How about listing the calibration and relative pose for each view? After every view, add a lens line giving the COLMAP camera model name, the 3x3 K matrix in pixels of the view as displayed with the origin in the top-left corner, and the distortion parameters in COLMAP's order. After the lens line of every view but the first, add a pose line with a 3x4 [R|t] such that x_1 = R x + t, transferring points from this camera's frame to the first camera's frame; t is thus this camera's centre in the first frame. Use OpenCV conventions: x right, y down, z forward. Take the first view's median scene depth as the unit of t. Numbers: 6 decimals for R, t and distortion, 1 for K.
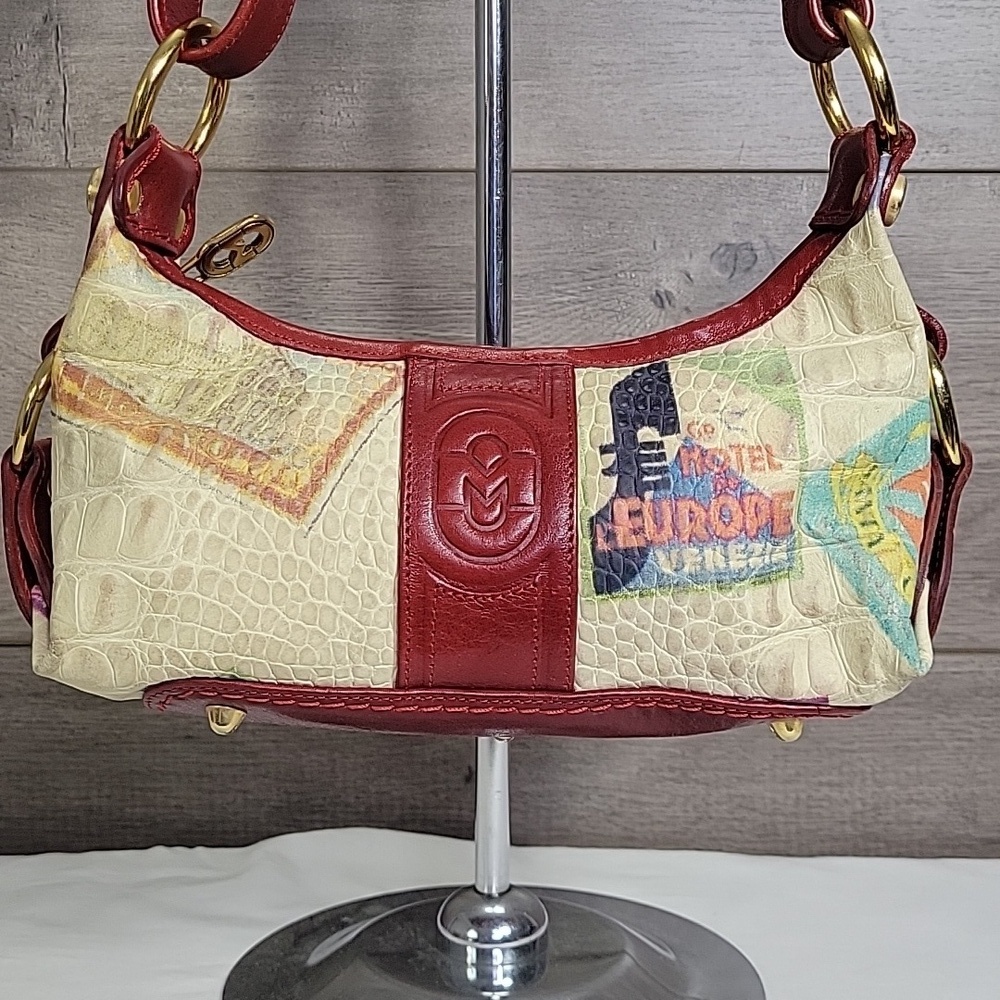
lens RADIAL K [[1726.5, 0, 498.9], [0, 1726.5, 487.5], [0, 0, 1]] dist [0.012212, -0.002396]
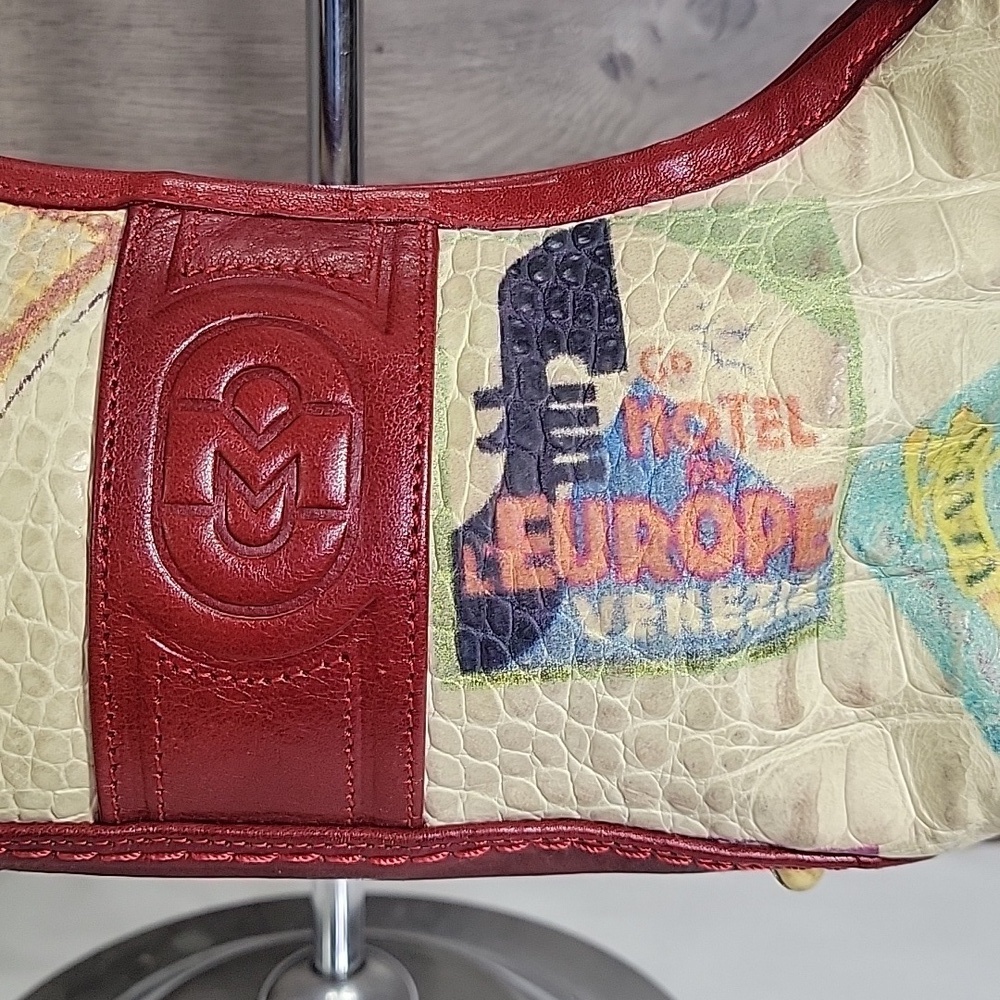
lens RADIAL K [[1726.5, 0, 498.9], [0, 1726.5, 487.5], [0, 0, 1]] dist [0.012212, -0.002396]
pose [[0.999631, 0.013320, 0.023679, 0.053801], [-0.016795, 0.988049, 0.153221, -0.076643], [-0.021355, -0.153563, 0.987908, 0.472438]]
